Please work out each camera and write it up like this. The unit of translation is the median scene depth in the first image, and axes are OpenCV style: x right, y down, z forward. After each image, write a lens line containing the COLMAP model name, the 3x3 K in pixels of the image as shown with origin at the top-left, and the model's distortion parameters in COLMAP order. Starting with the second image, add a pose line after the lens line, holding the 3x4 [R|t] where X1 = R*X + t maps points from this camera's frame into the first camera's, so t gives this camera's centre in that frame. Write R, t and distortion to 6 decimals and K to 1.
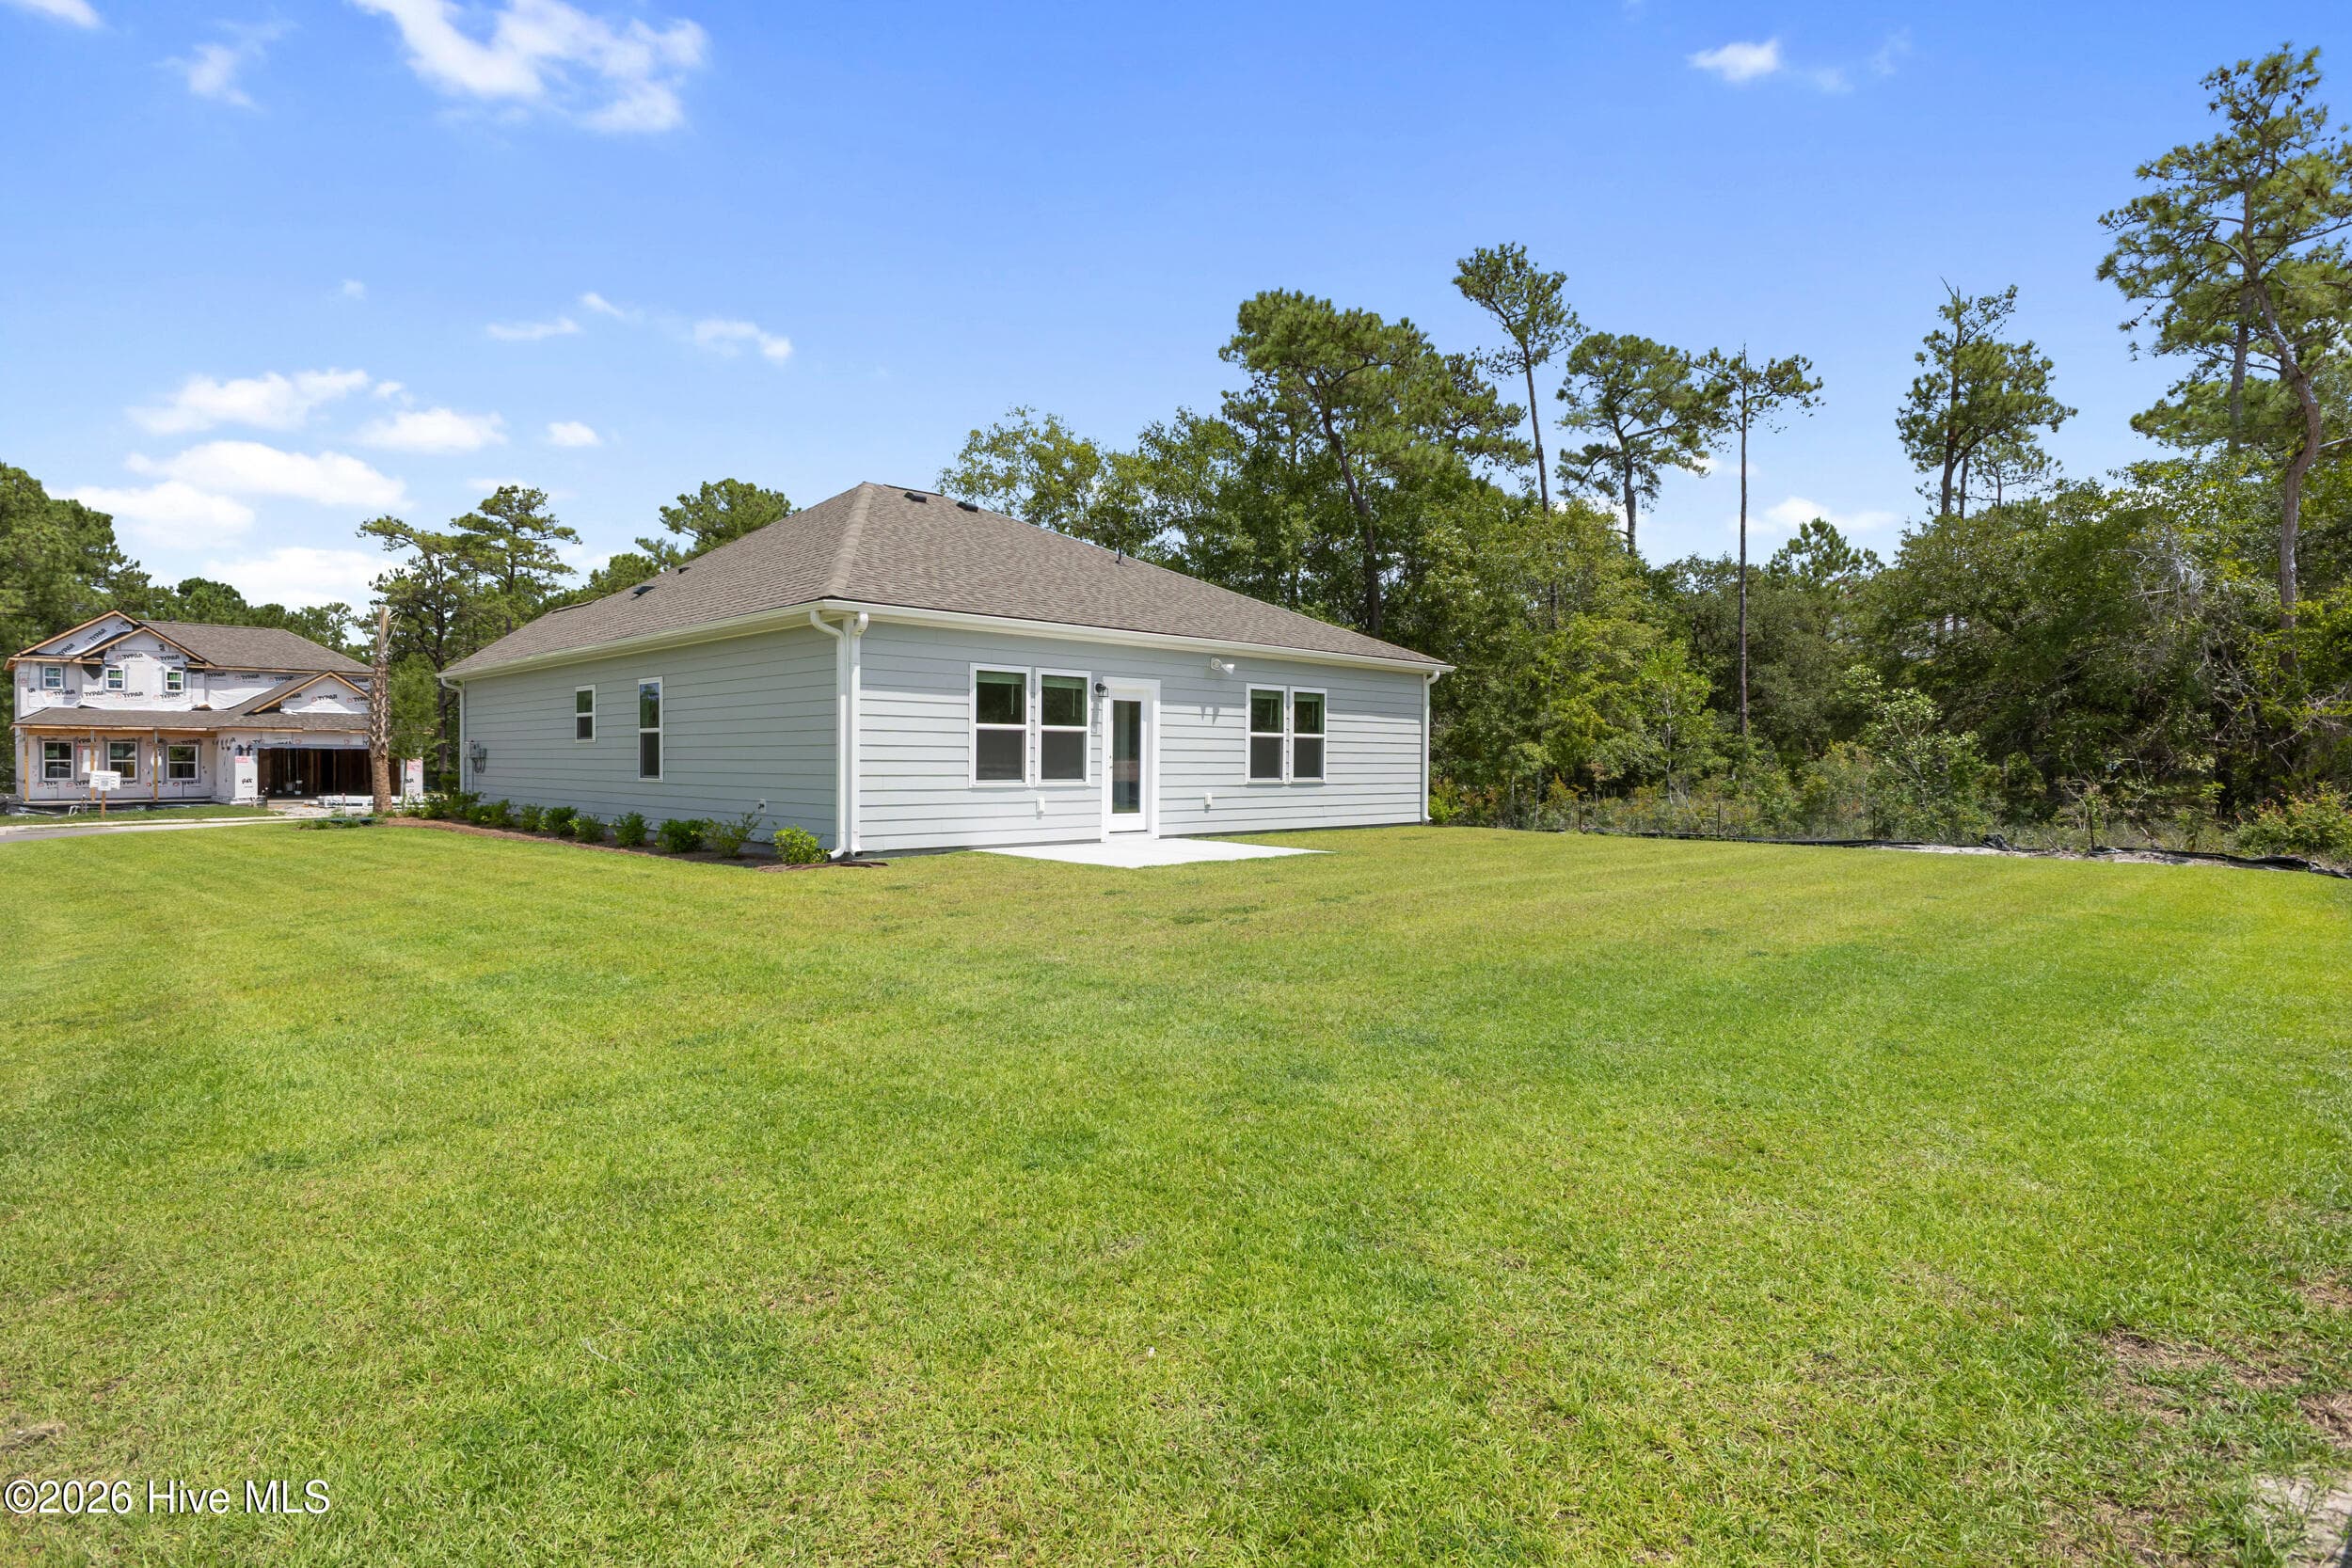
lens RADIAL K [[1196.6, 0, 1176.0], [0, 1196.6, 784.0], [0, 0, 1]] dist [0.003411, -0.035637]
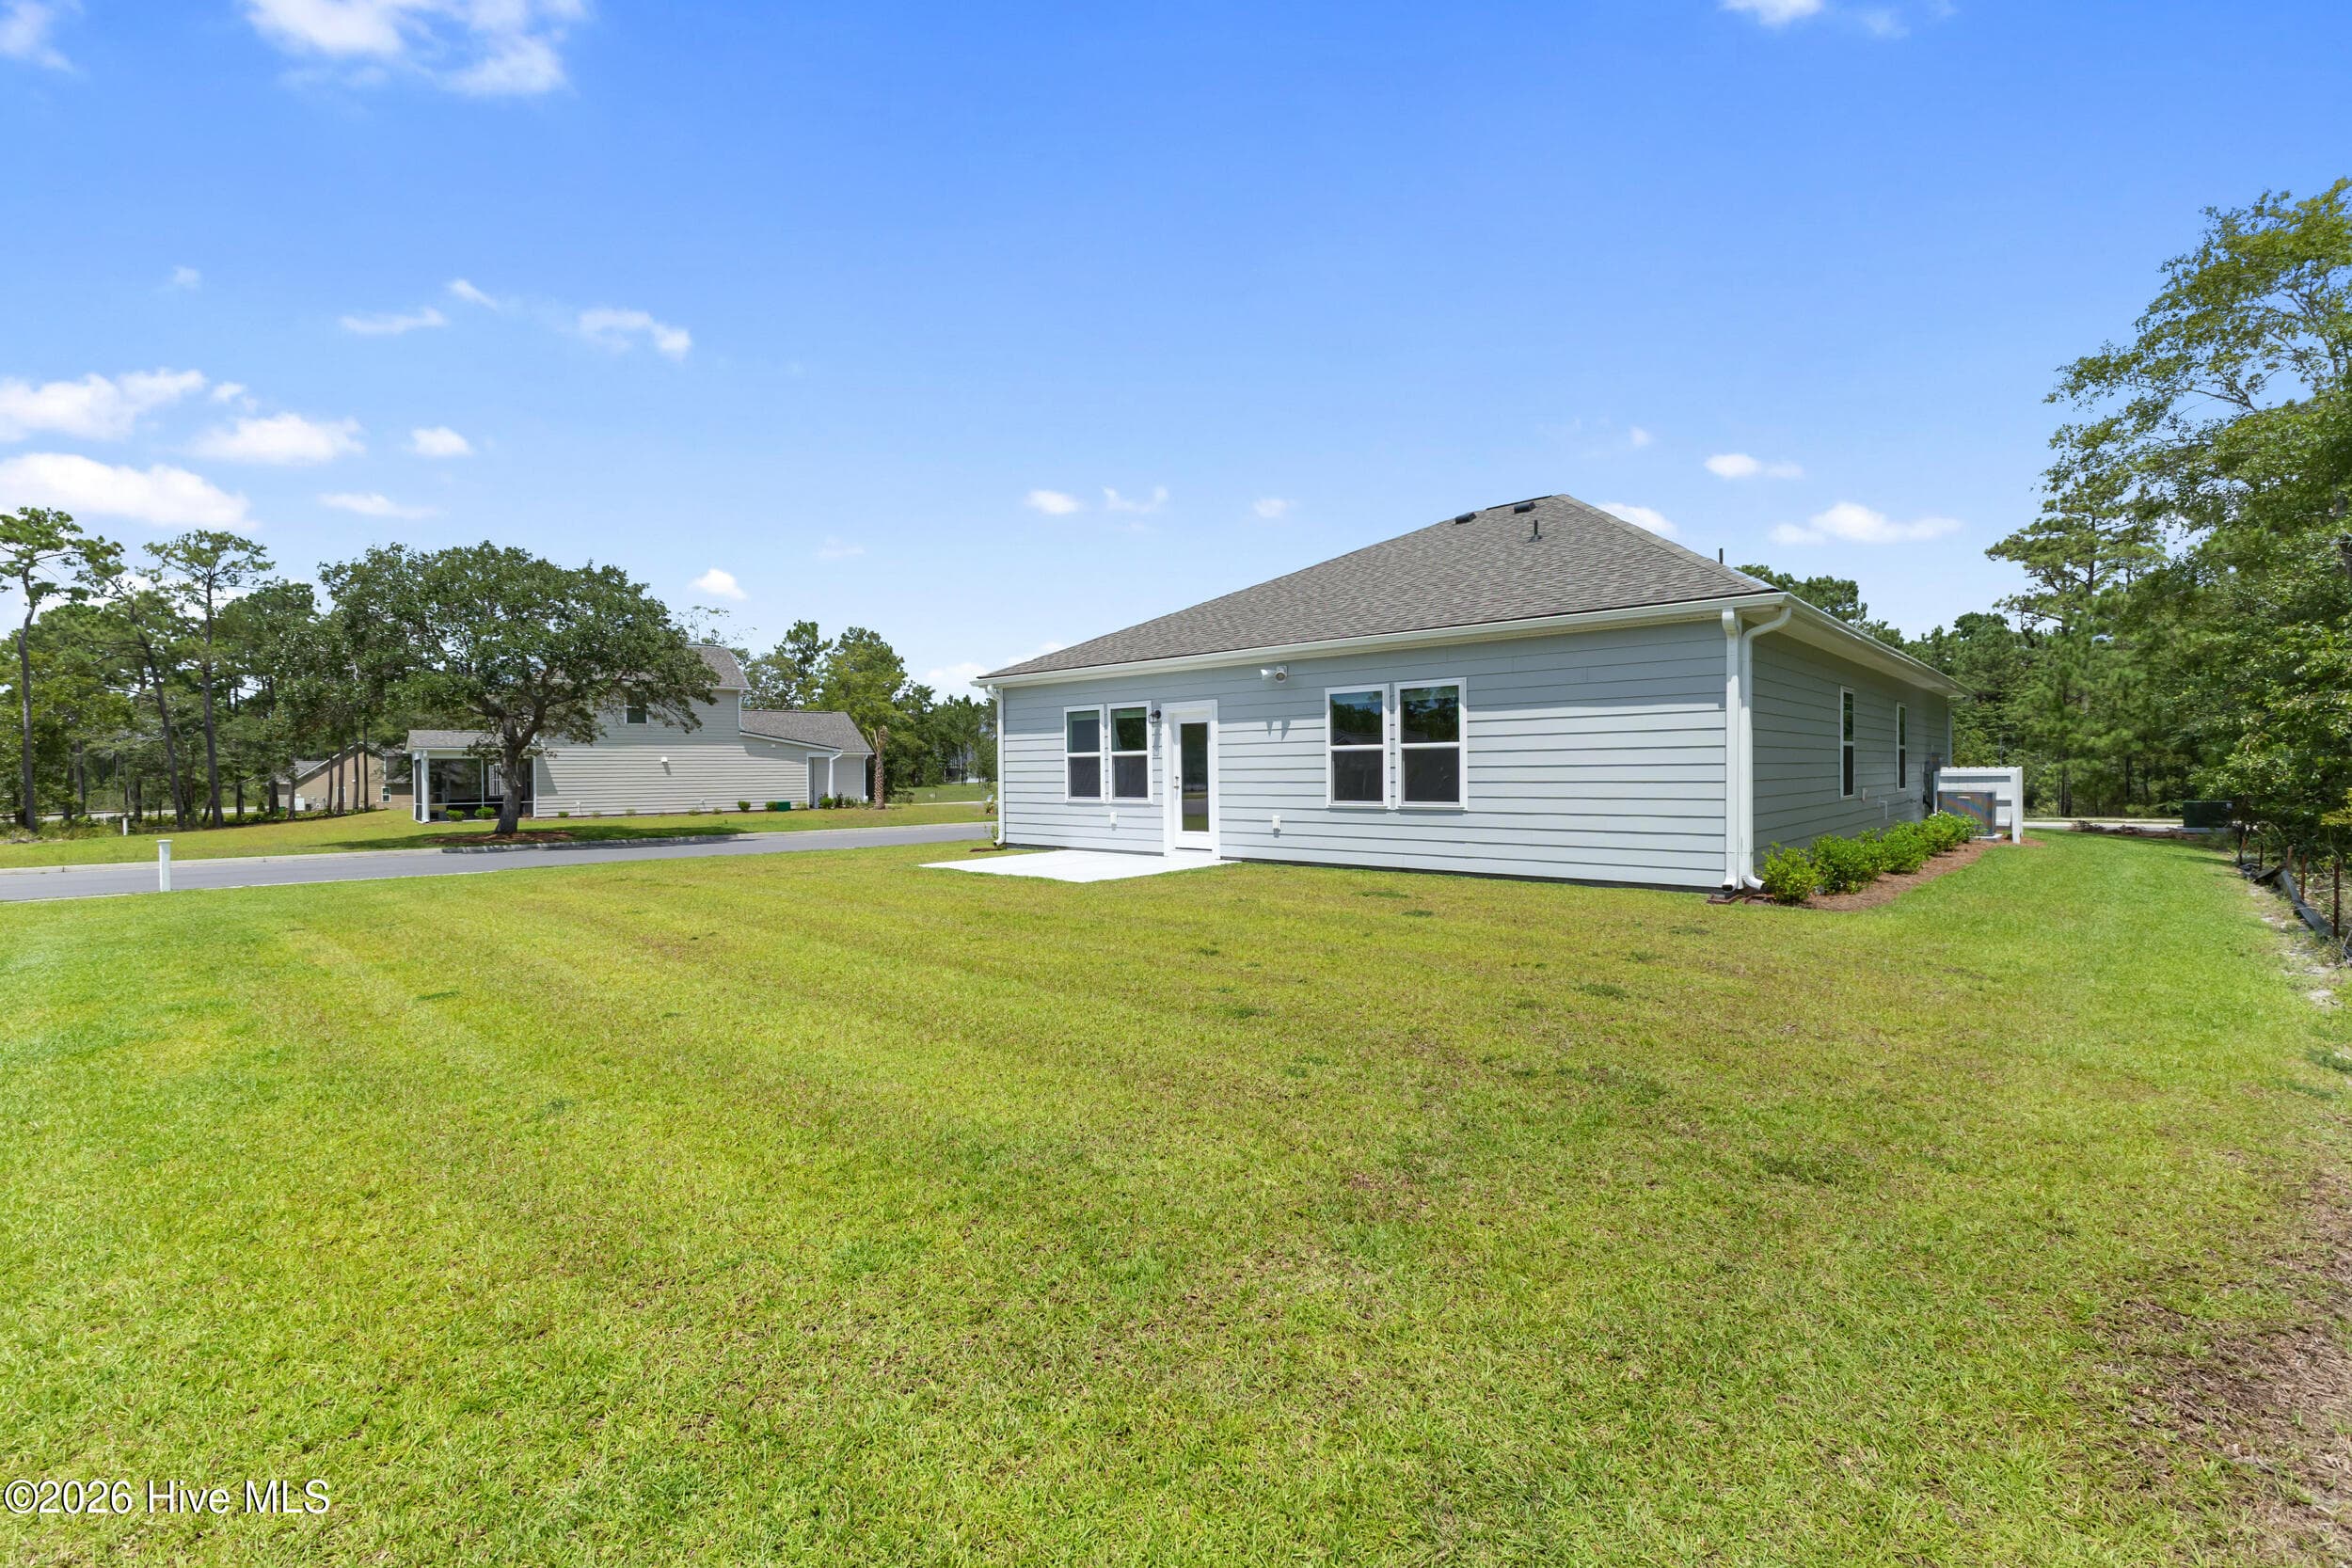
lens RADIAL K [[1031.3, 0, 1176.0], [0, 1031.3, 784.0], [0, 0, 1]] dist [0.001150, 0.000376]
pose [[0.061401, -0.000708, -0.998113, 0.849817], [-0.016307, 0.999866, -0.001712, -0.014906], [0.997980, 0.016381, 0.061381, 0.928245]]
